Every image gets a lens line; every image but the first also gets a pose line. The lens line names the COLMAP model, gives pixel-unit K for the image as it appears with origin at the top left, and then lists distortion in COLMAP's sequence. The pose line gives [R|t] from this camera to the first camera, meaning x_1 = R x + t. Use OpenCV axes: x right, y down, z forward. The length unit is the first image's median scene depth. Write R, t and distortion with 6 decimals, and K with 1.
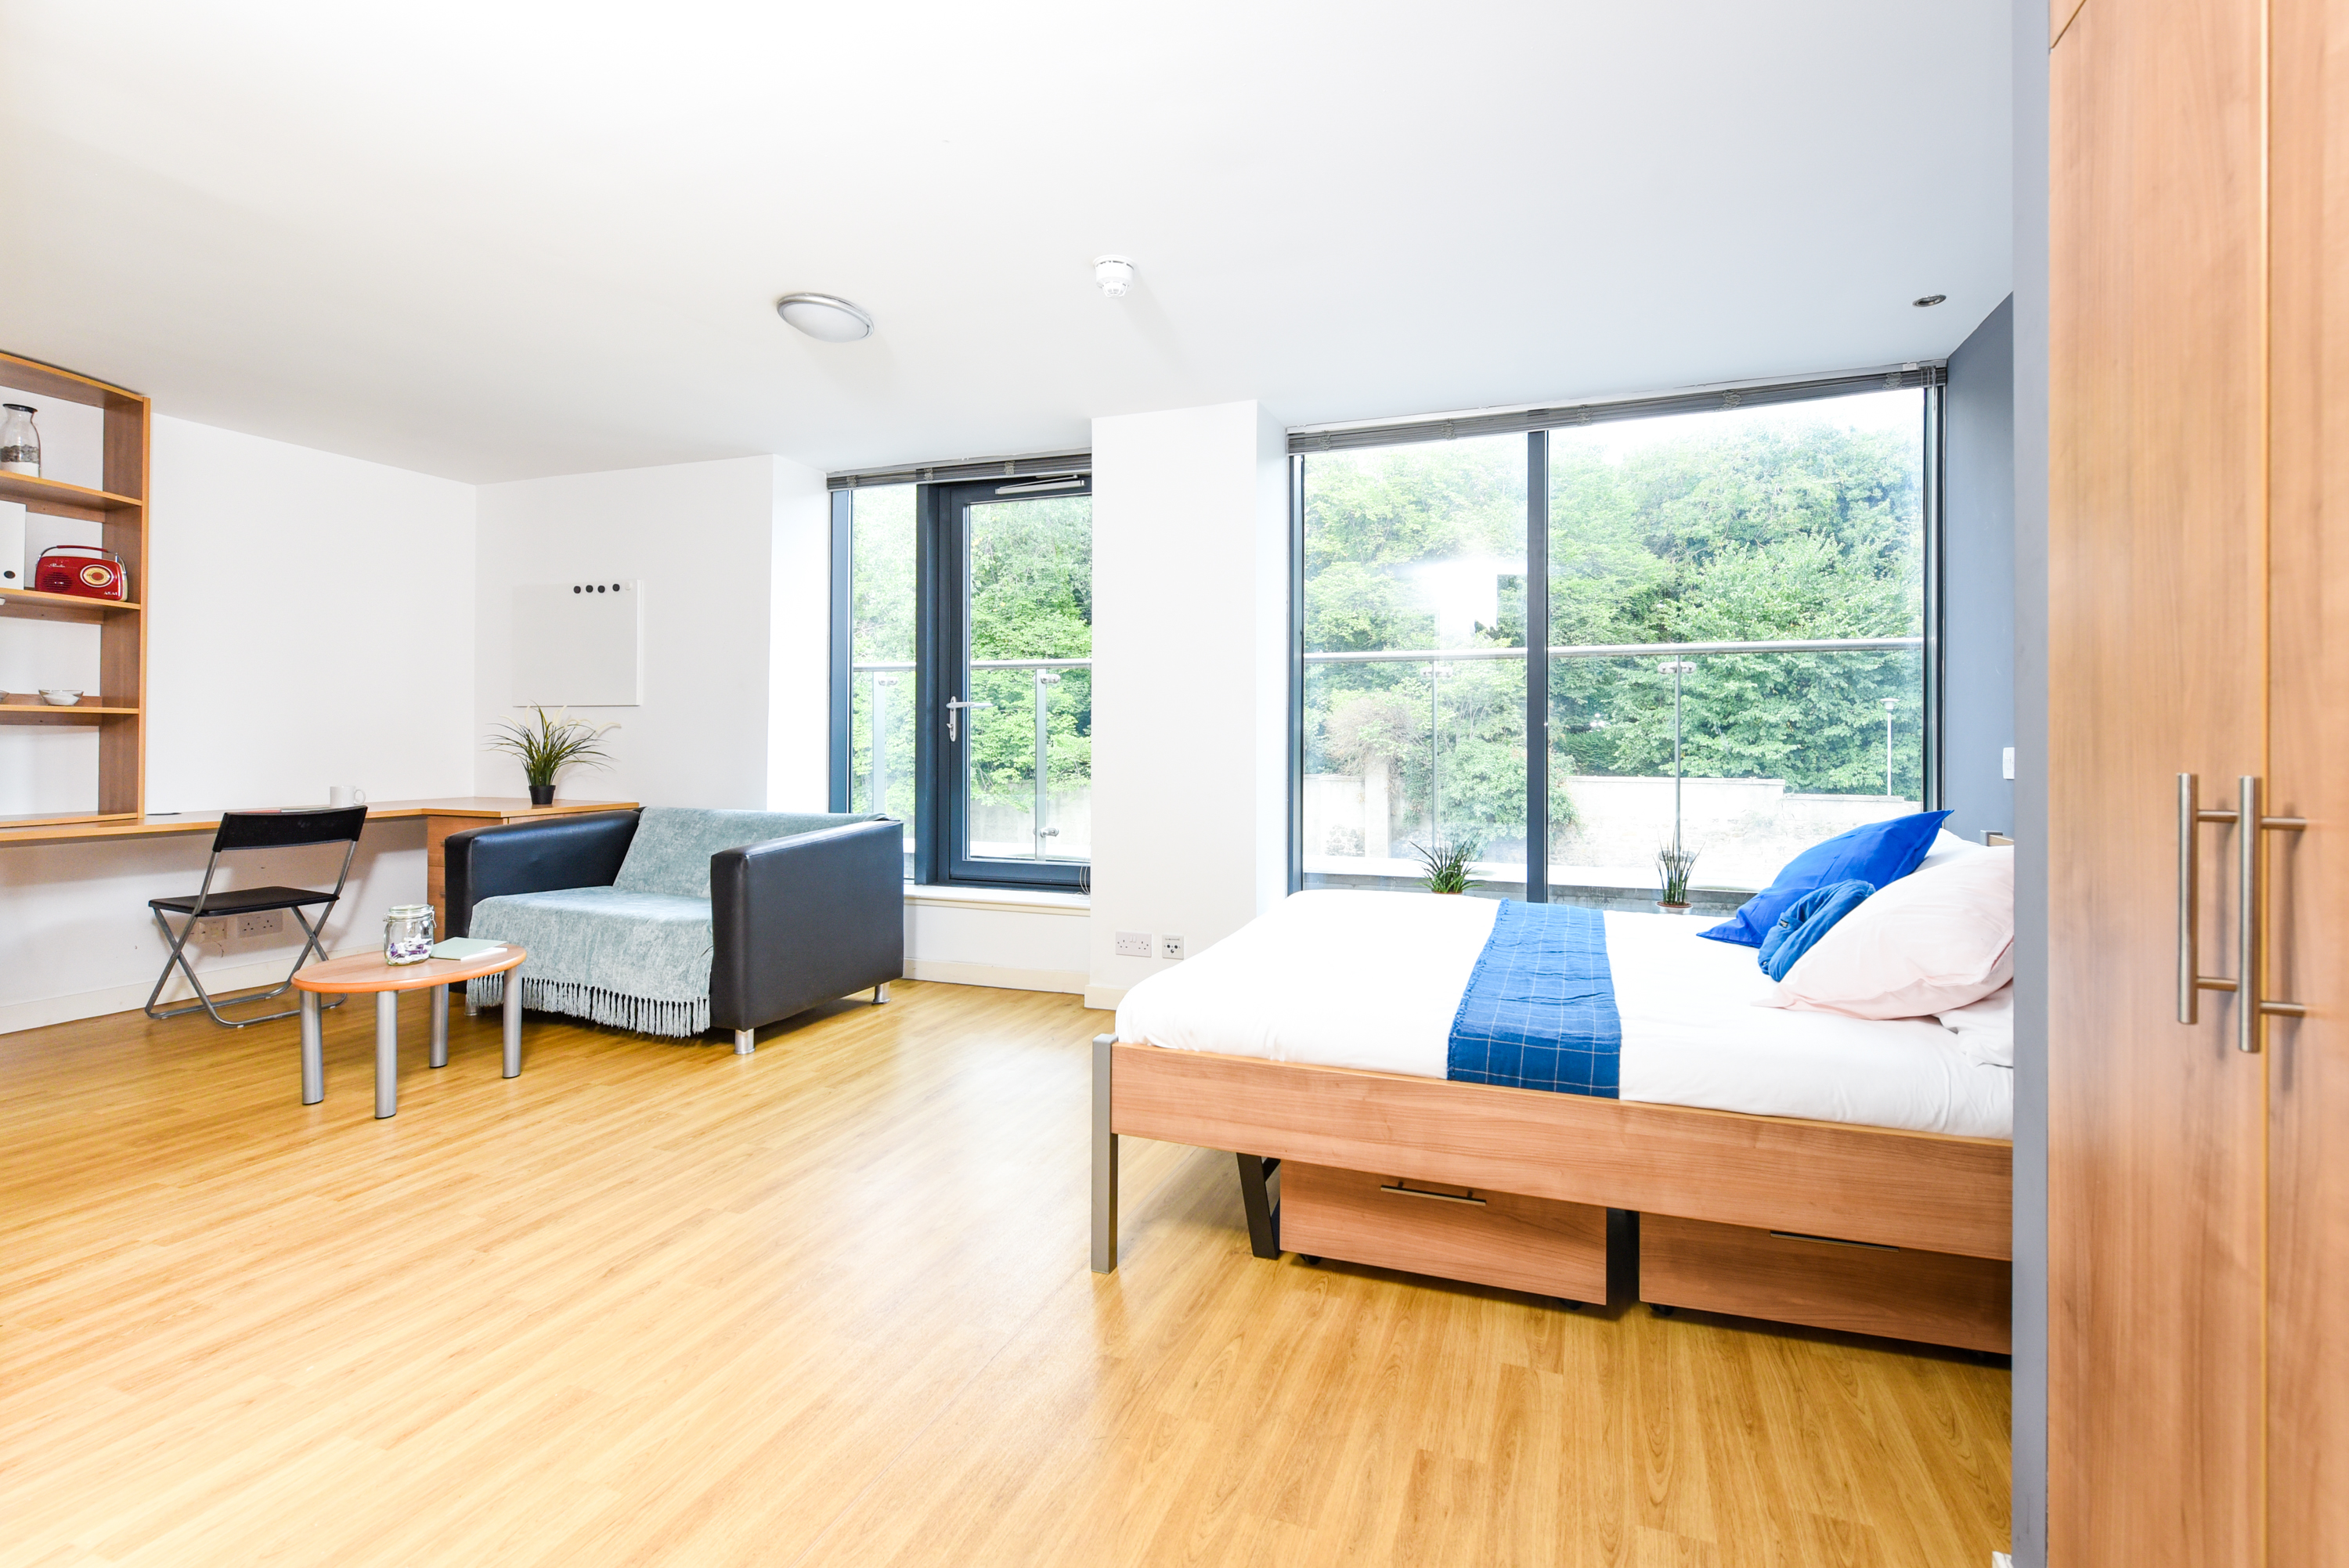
lens RADIAL K [[970.3, 0, 1175.1], [0, 970.3, 730.2], [0, 0, 1]] dist [0.000037, -0.000074]
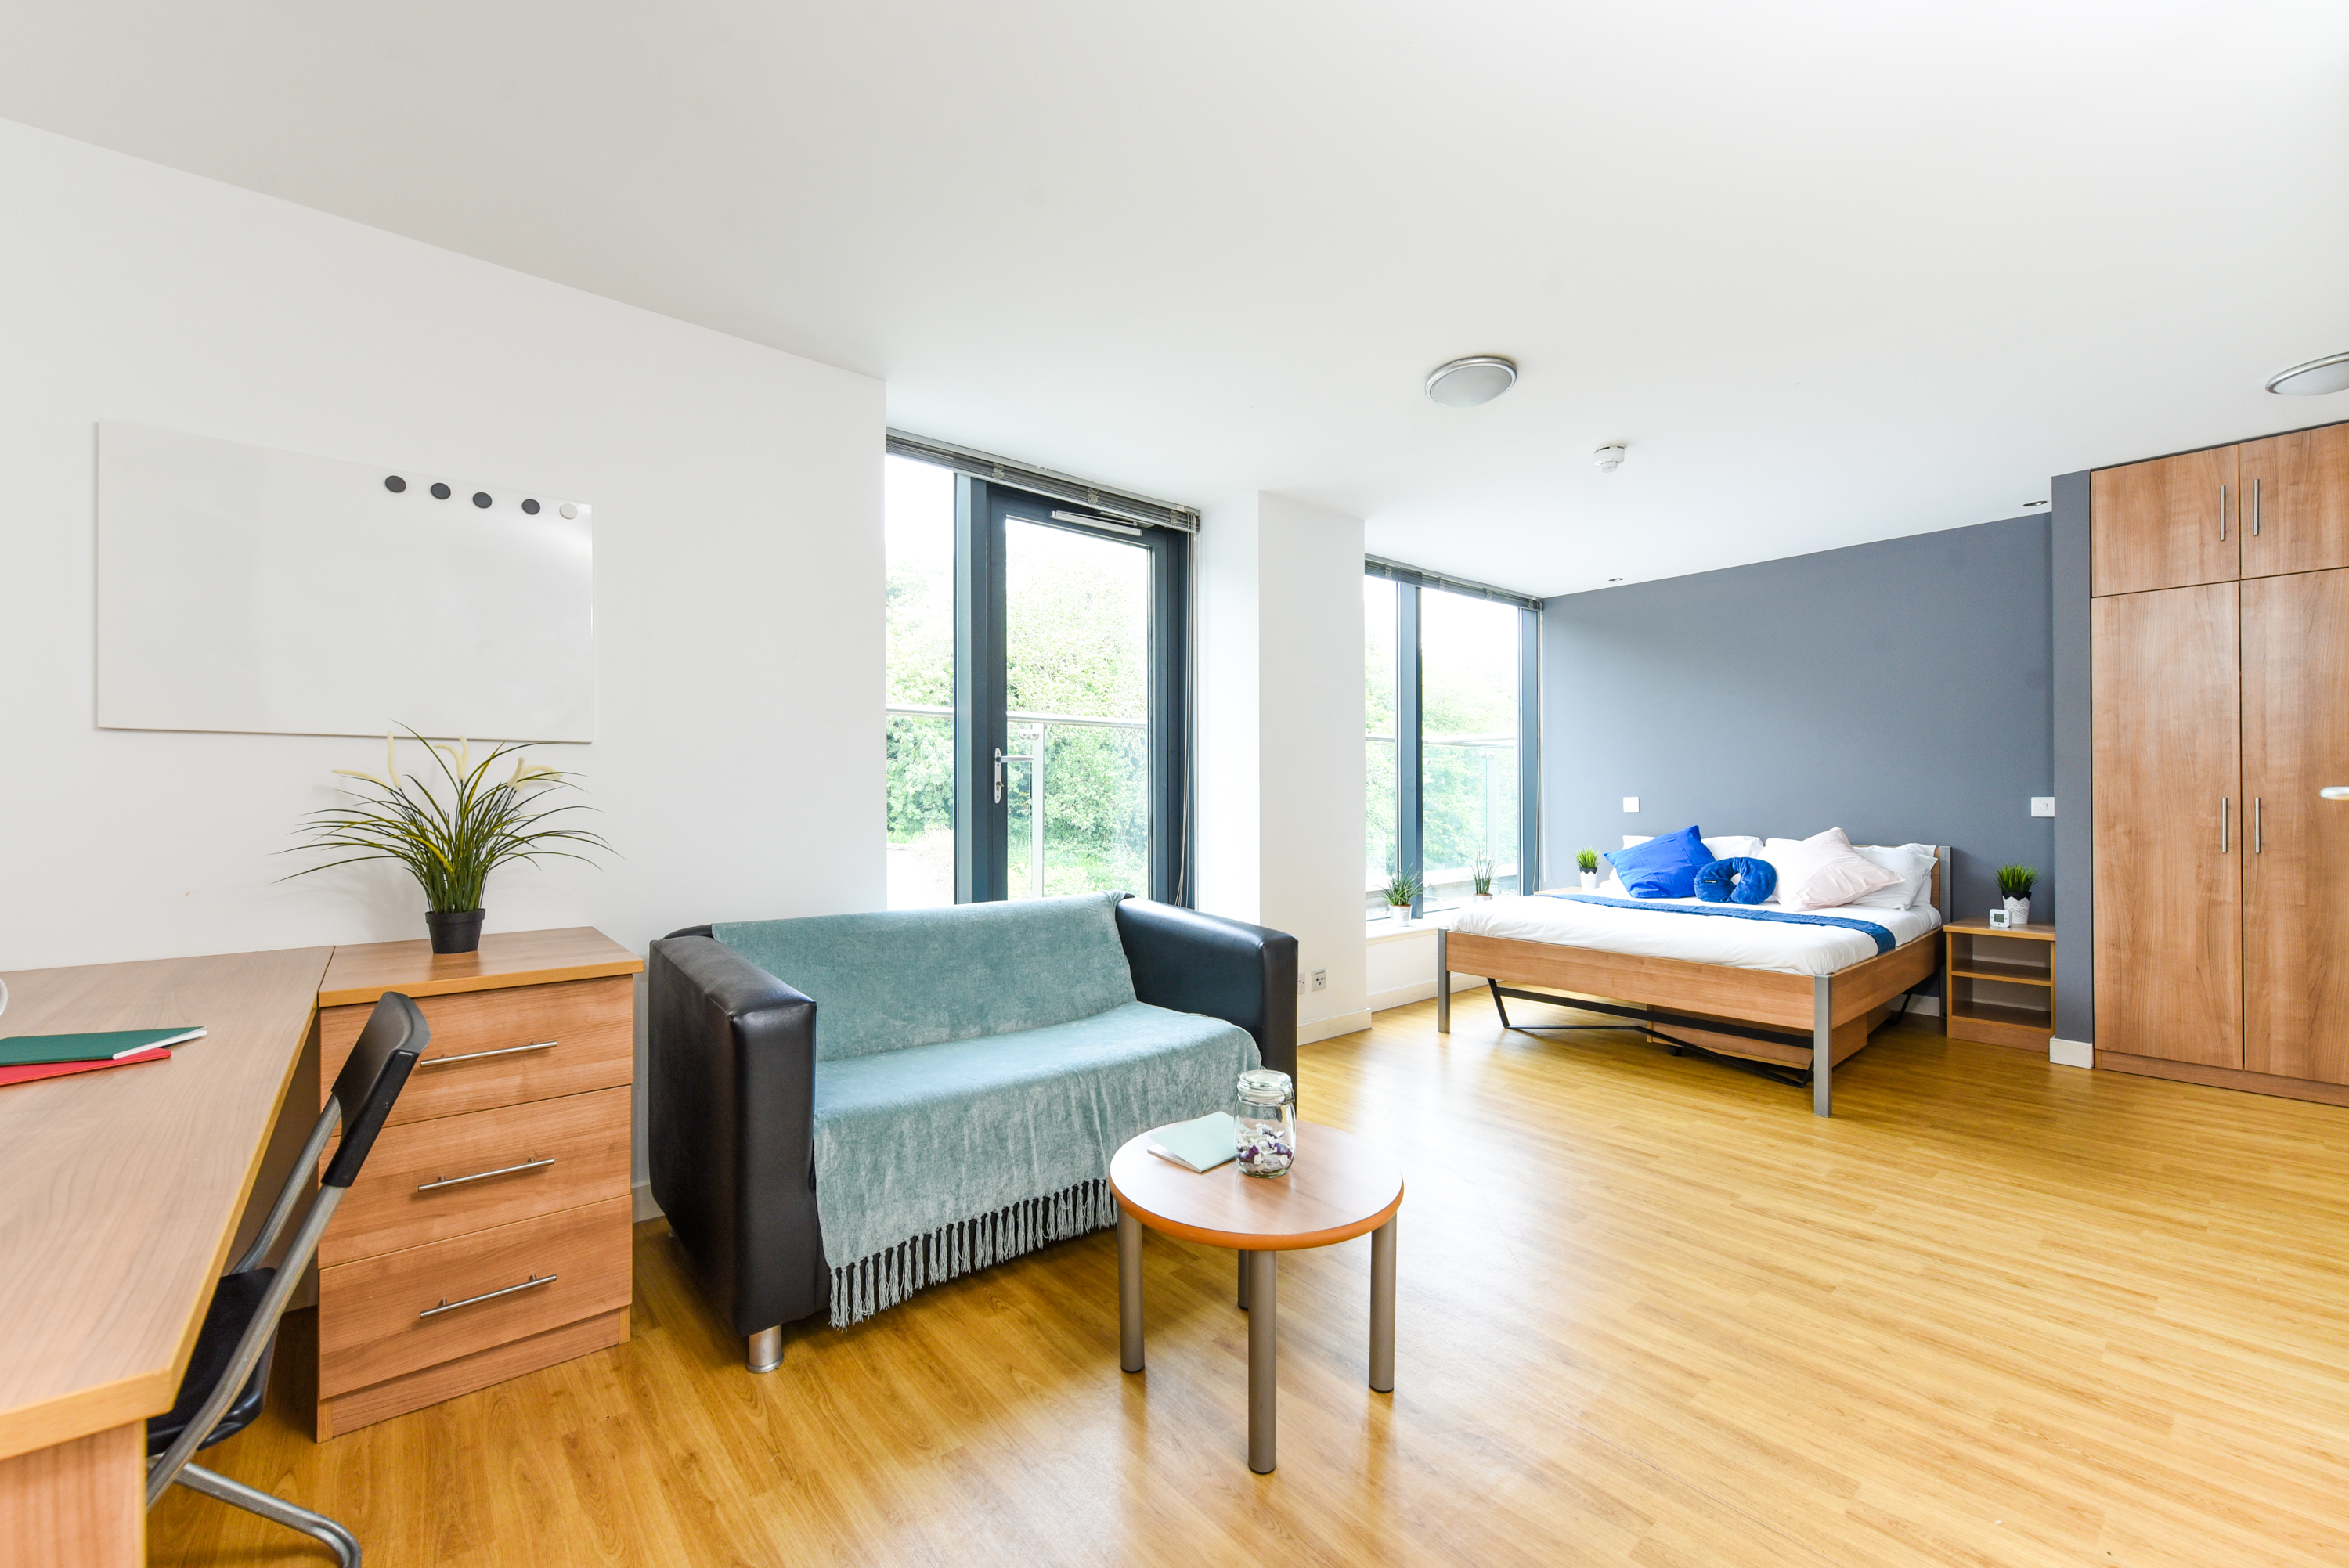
lens RADIAL K [[943.2, 0, 1175.1], [0, 943.2, 793.8], [0, 0, 1]] dist [-0.000794, -0.000327]
pose [[0.512983, 0.000487, 0.858398, -1.887638], [0.003855, 0.999988, -0.002871, 0.011551], [-0.858390, 0.004782, 0.512976, 1.058946]]
